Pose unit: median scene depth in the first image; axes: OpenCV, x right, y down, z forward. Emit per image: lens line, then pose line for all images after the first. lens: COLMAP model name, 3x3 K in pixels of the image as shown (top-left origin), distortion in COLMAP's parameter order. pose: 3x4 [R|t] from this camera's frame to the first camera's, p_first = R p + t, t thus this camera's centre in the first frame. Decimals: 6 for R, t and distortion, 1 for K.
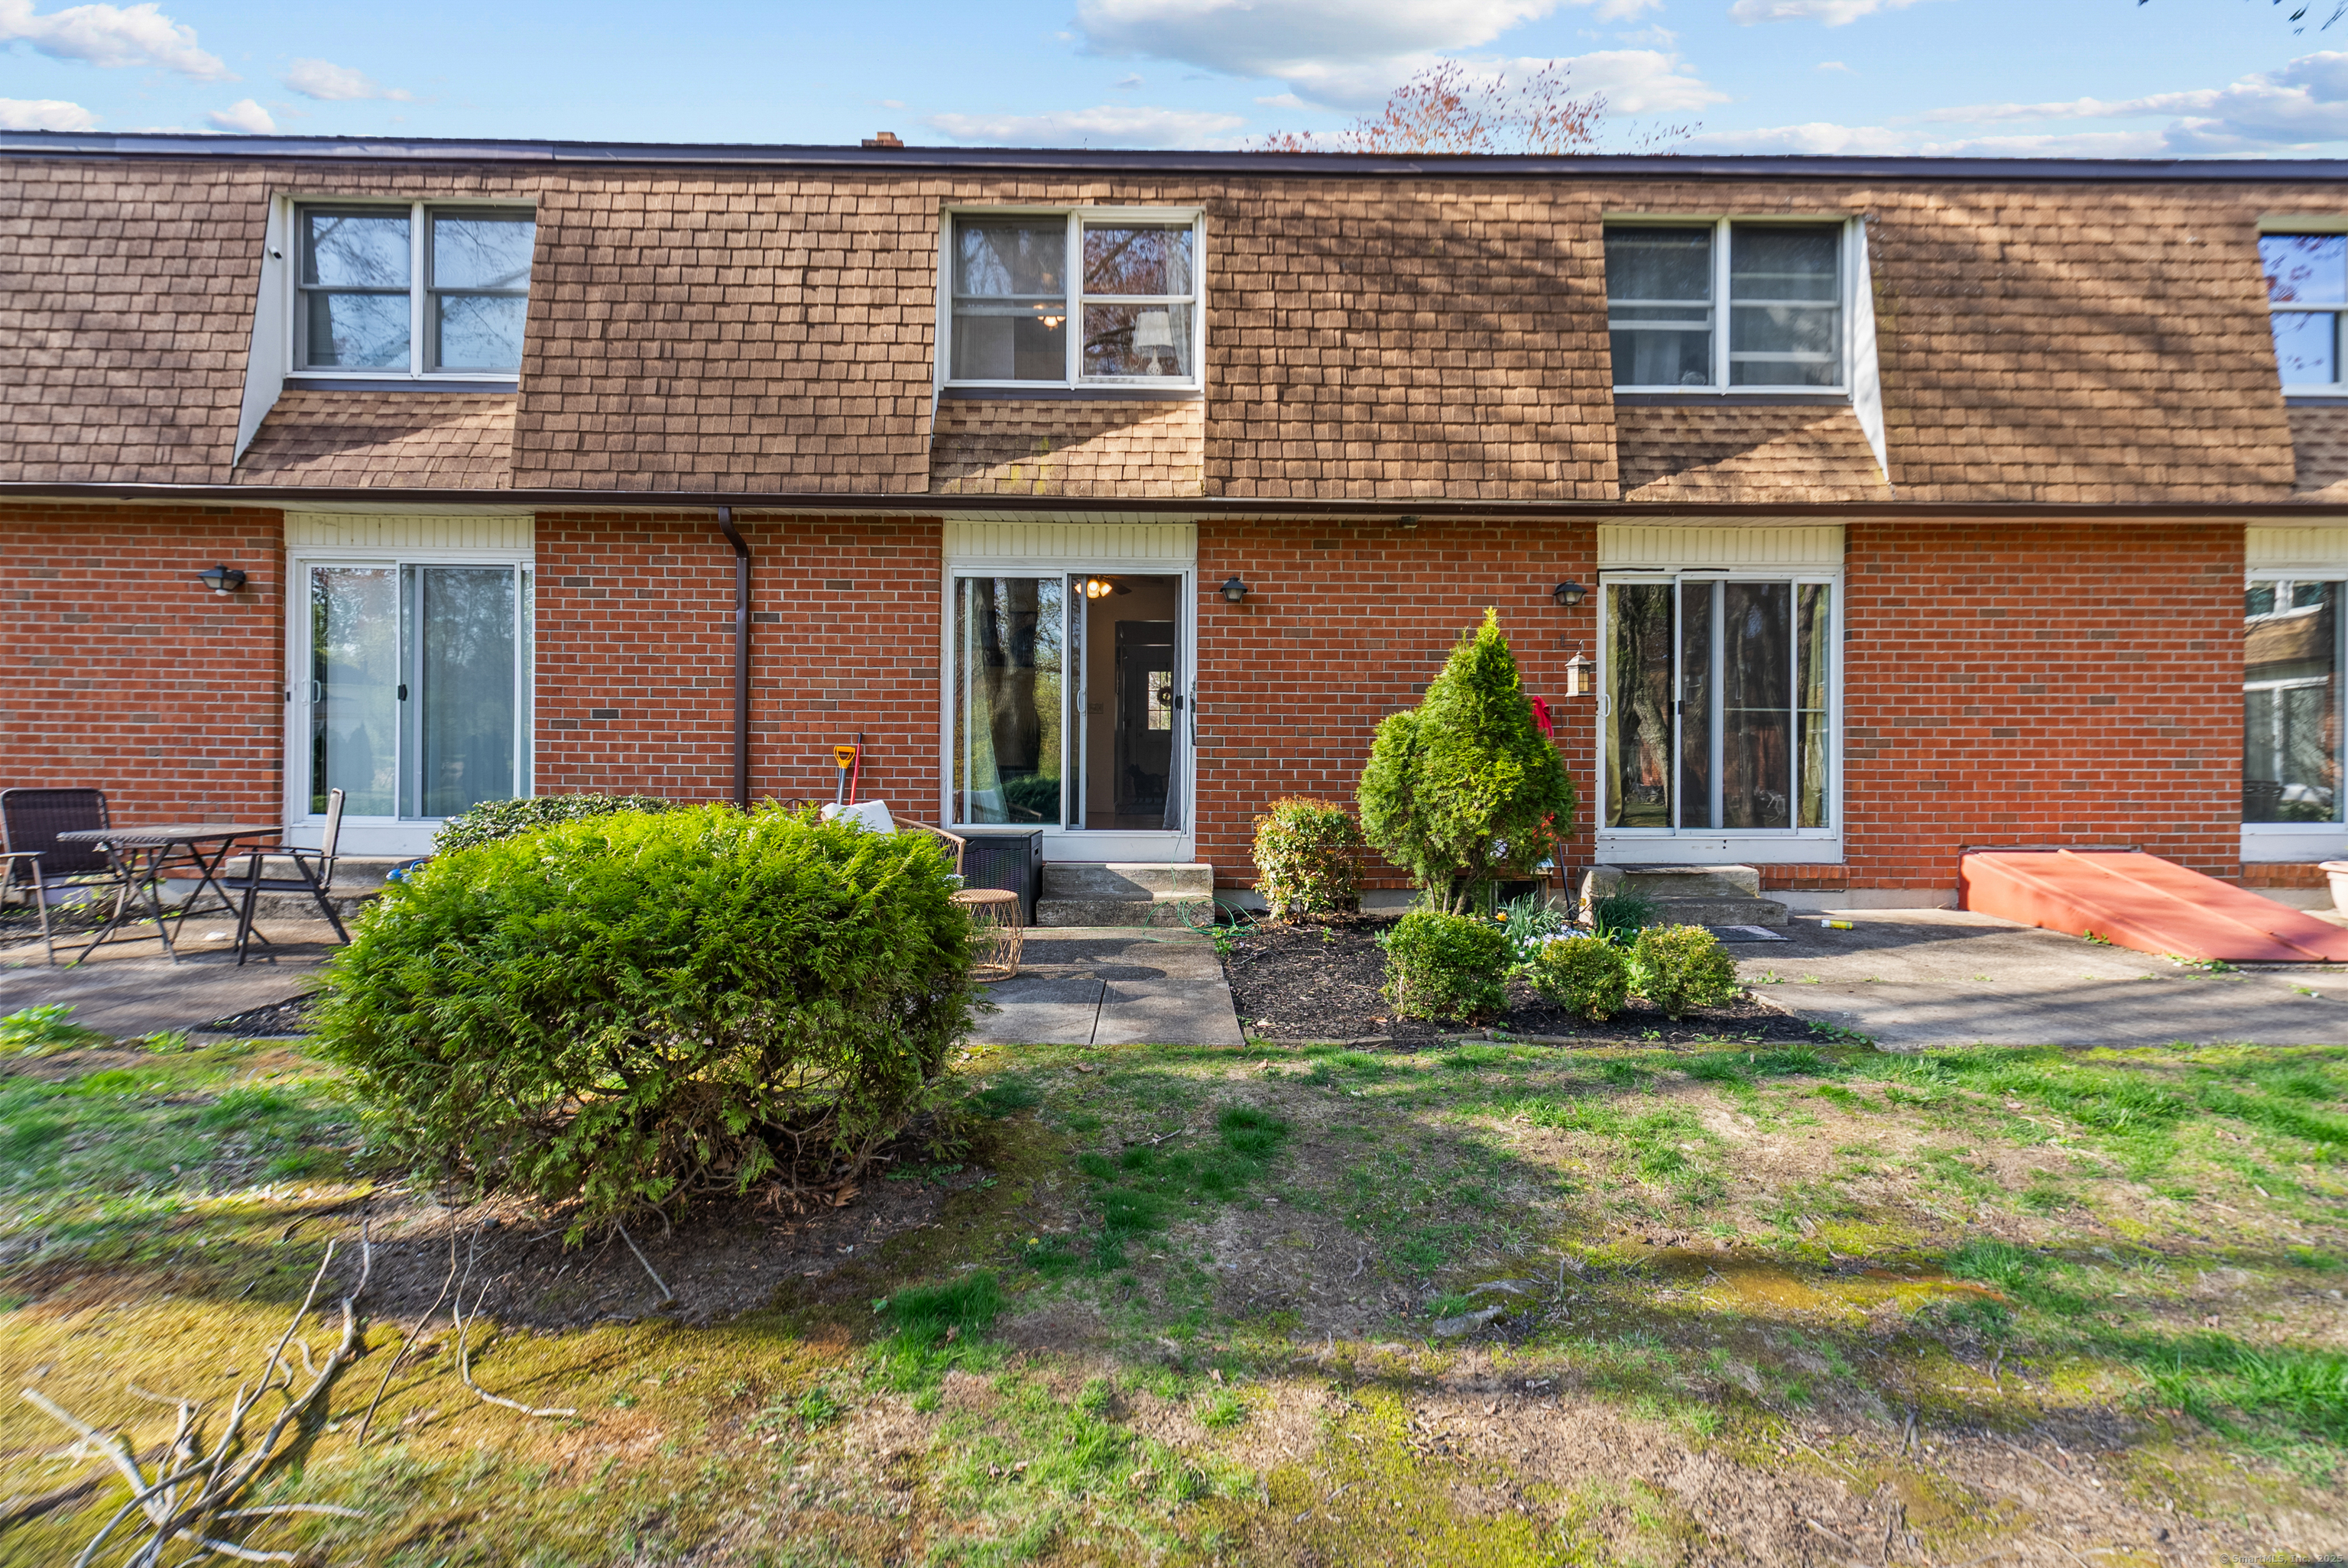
lens RADIAL K [[1061.3, 0, 1174.0], [0, 1061.3, 784.0], [0, 0, 1]] dist [-0.004915, 0.000969]
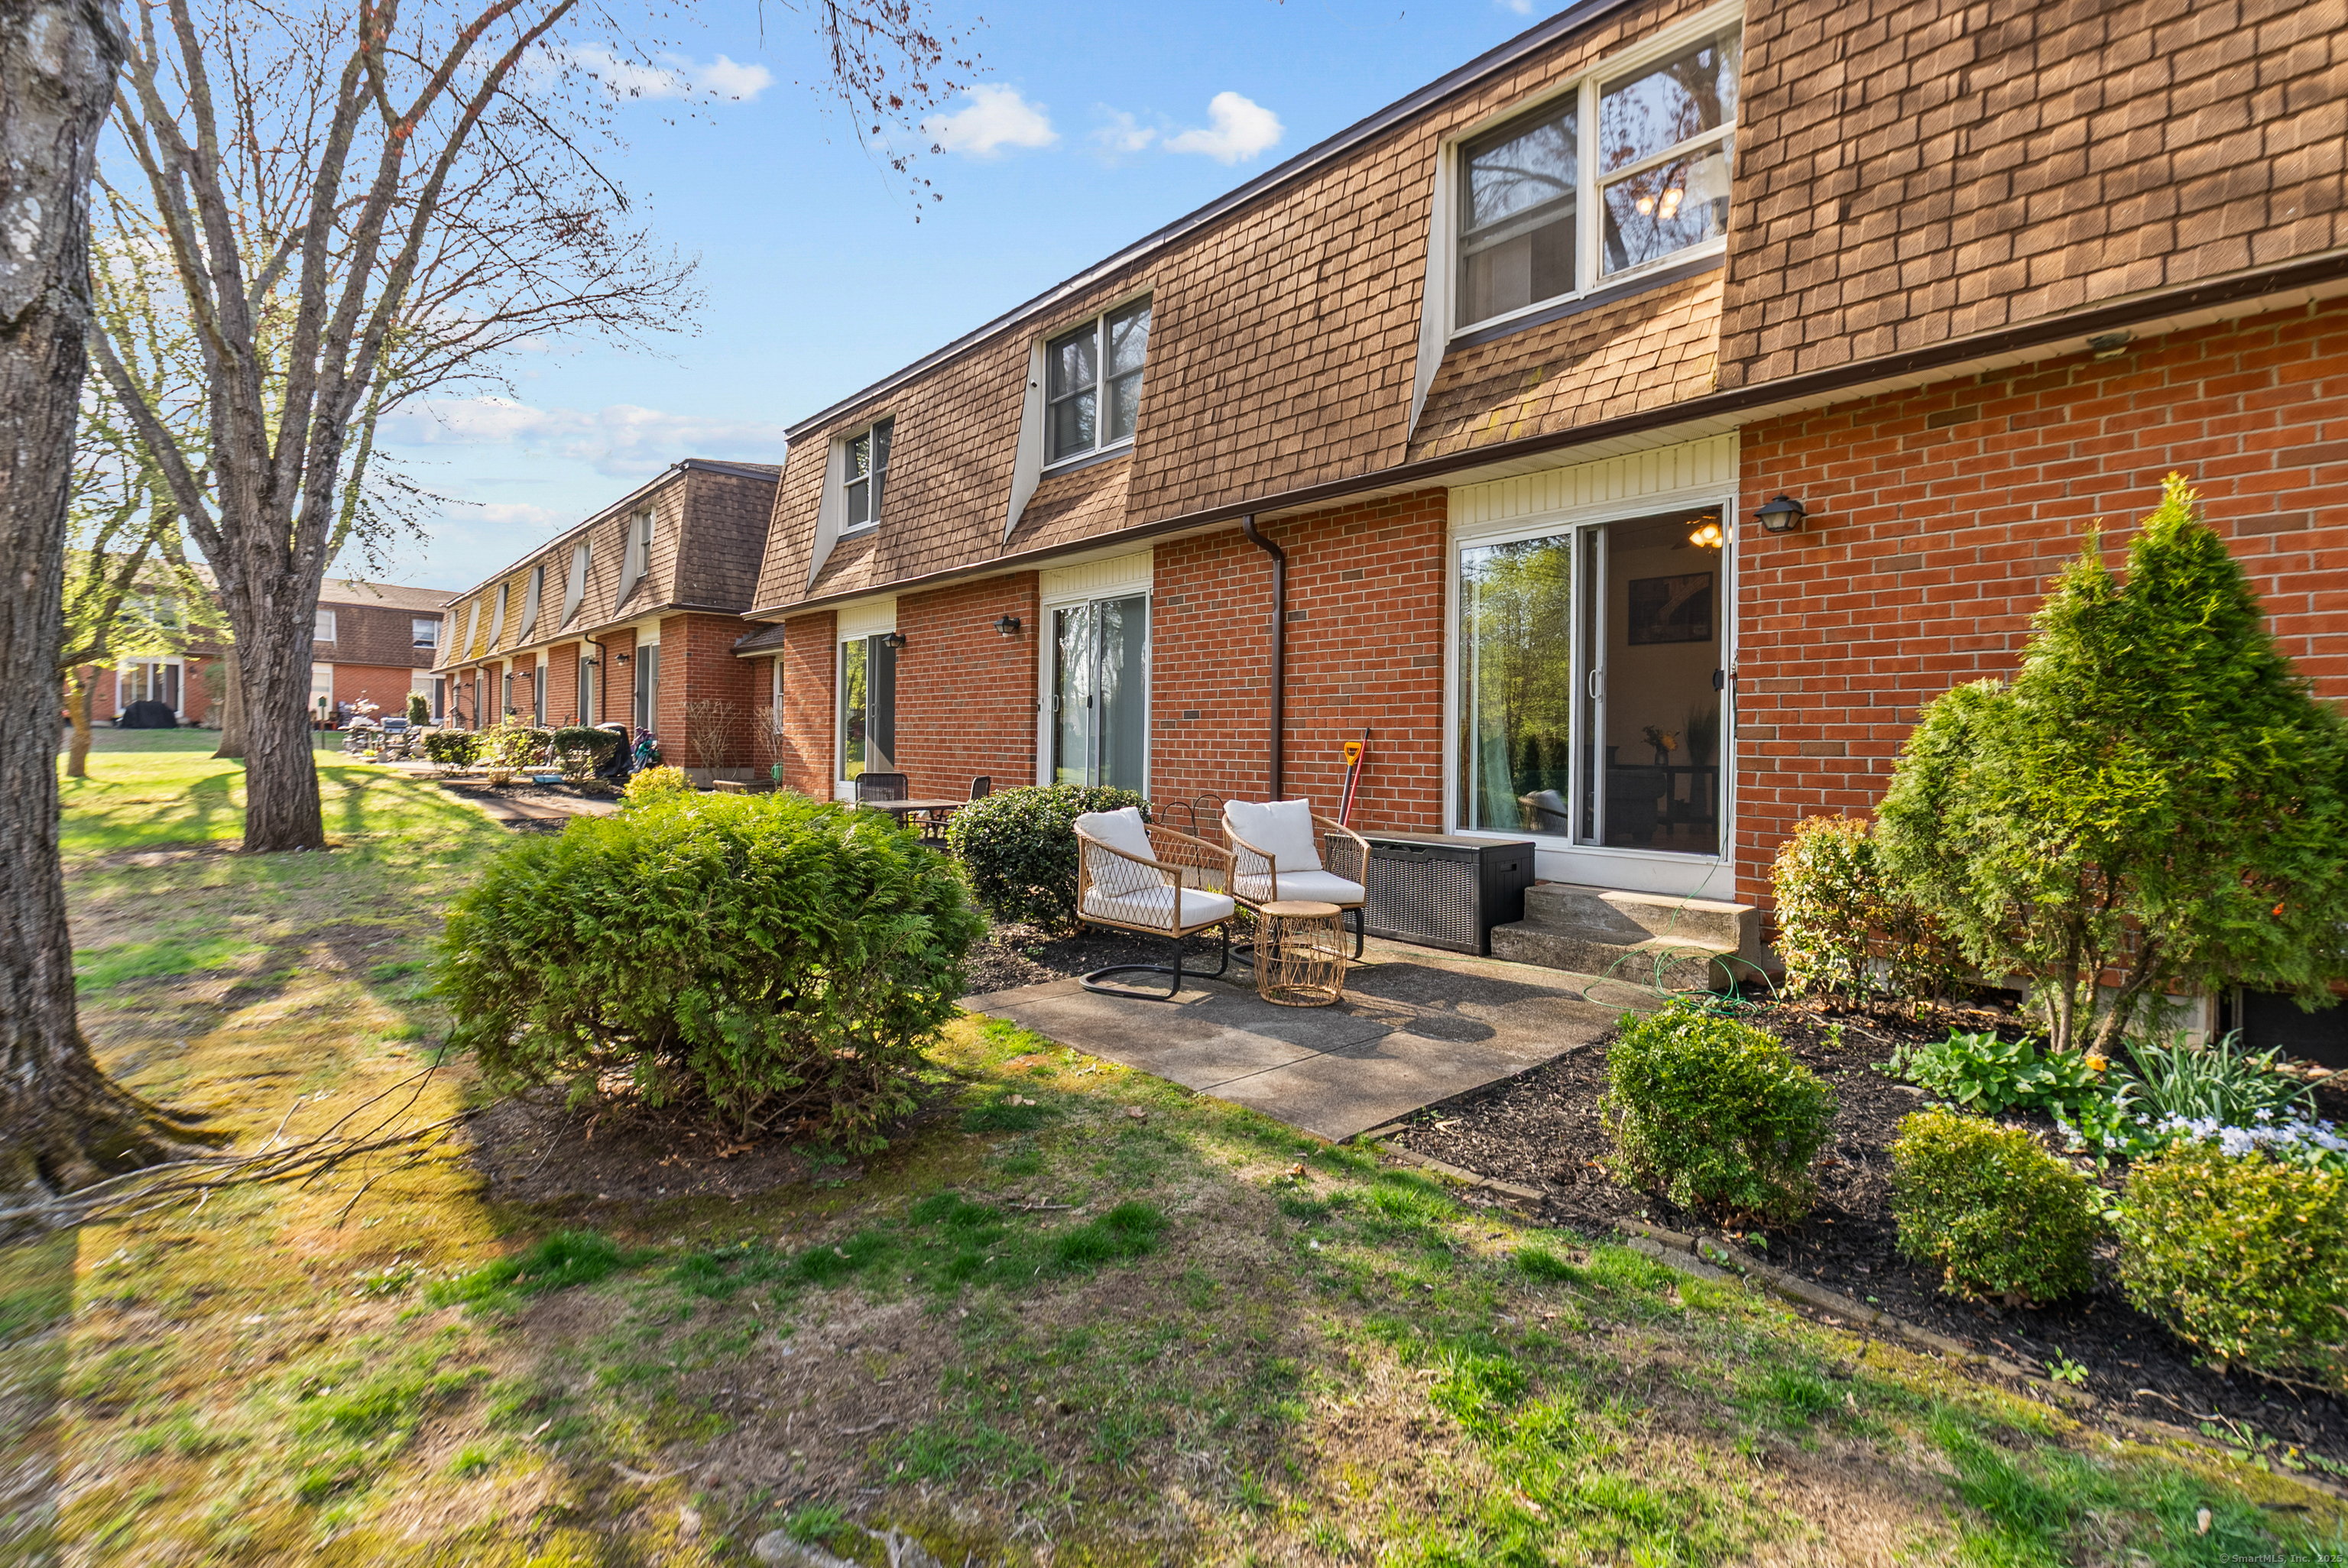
lens RADIAL K [[1077.7, 0, 1172.0], [0, 1077.7, 769.1], [0, 0, 1]] dist [-0.023897, 0.008281]
pose [[0.647476, 0.013972, -0.761958, 0.335376], [-0.021120, 0.999777, 0.000386, -0.008369], [0.761793, 0.015843, 0.647626, 0.248019]]
